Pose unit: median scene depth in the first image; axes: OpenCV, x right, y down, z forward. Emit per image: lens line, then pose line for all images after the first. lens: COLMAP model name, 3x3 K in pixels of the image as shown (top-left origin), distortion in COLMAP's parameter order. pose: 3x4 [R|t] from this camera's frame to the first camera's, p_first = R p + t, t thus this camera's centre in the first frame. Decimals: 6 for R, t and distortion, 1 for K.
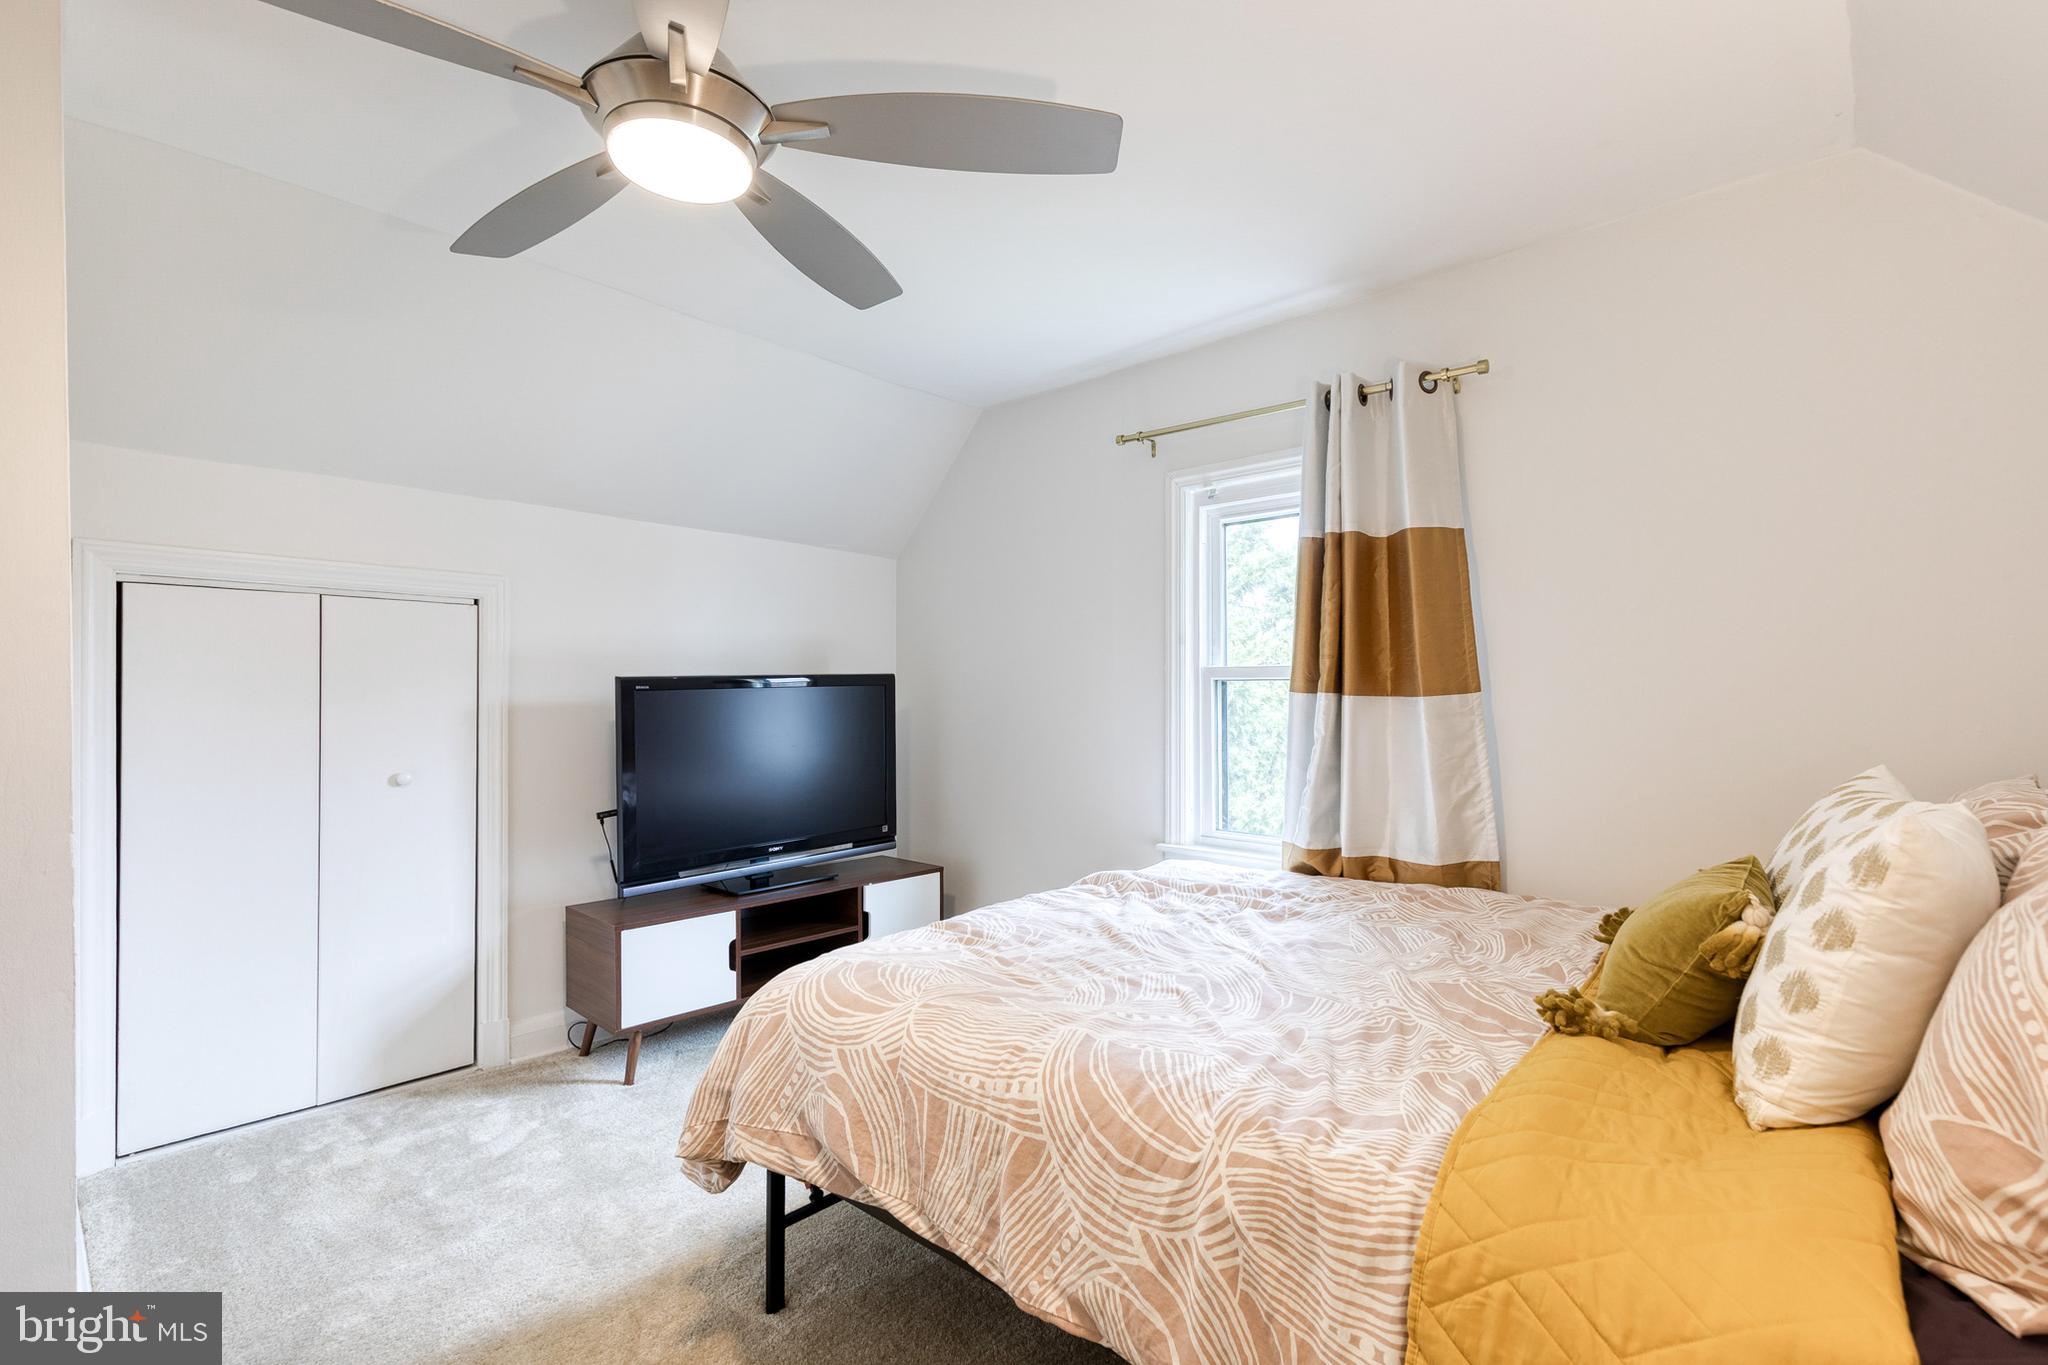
lens RADIAL K [[922.0, 0, 1031.1], [0, 922.0, 684.9], [0, 0, 1]] dist [0.013080, -0.002079]
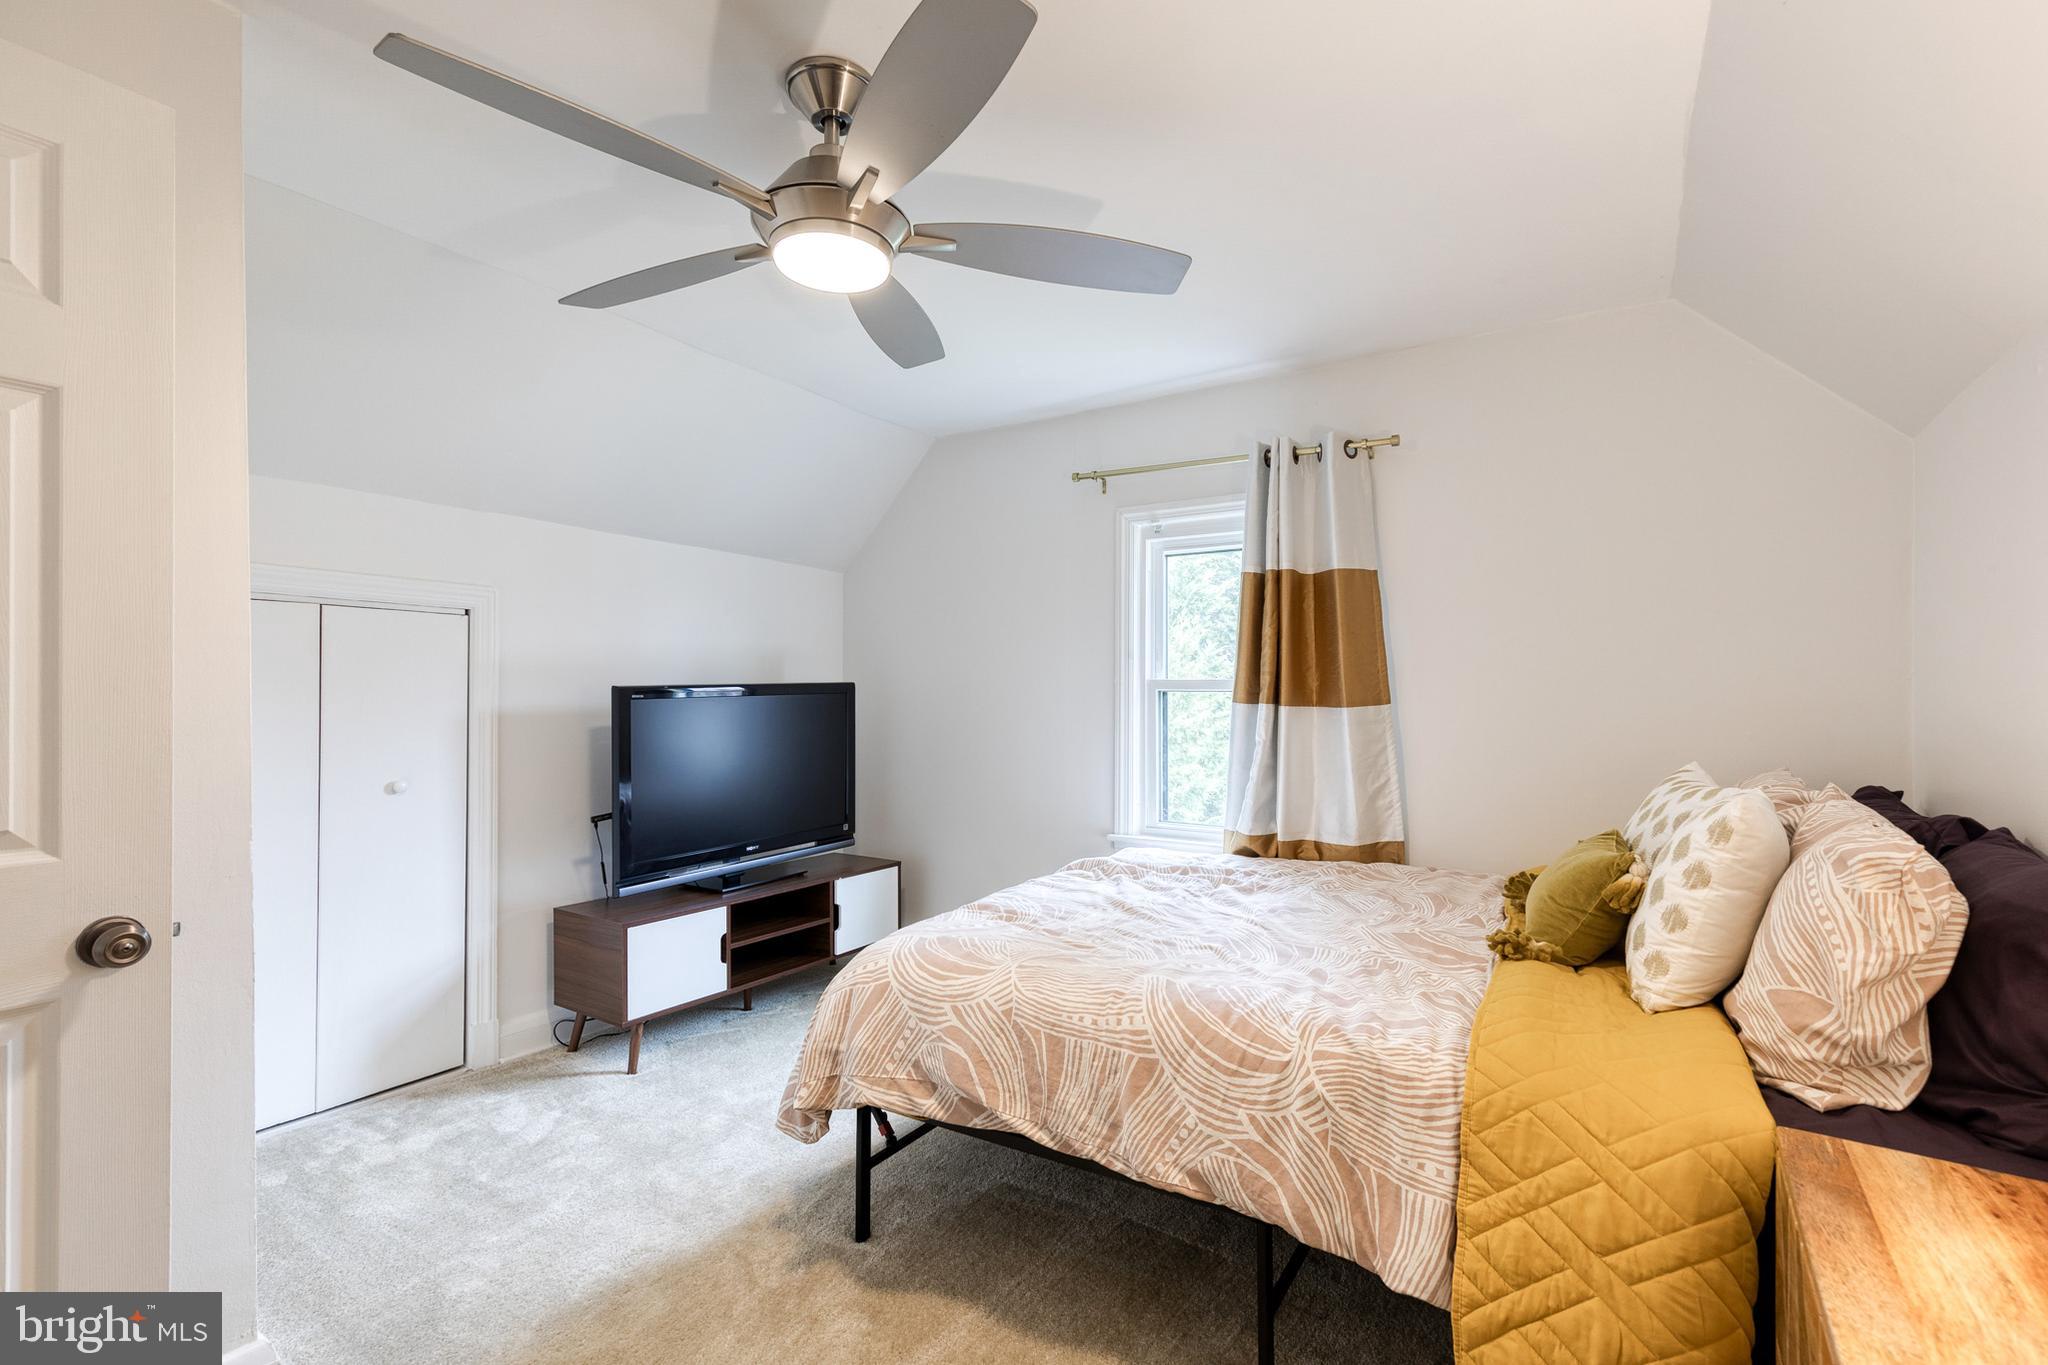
lens RADIAL K [[922.0, 0, 1015.7], [0, 922.0, 686.5], [0, 0, 1]] dist [0.013080, -0.002079]
pose [[0.985905, 0.004804, 0.167235, -0.311143], [-0.005297, 0.999983, 0.002497, -0.023708], [-0.167220, -0.003348, 0.985914, -0.187919]]
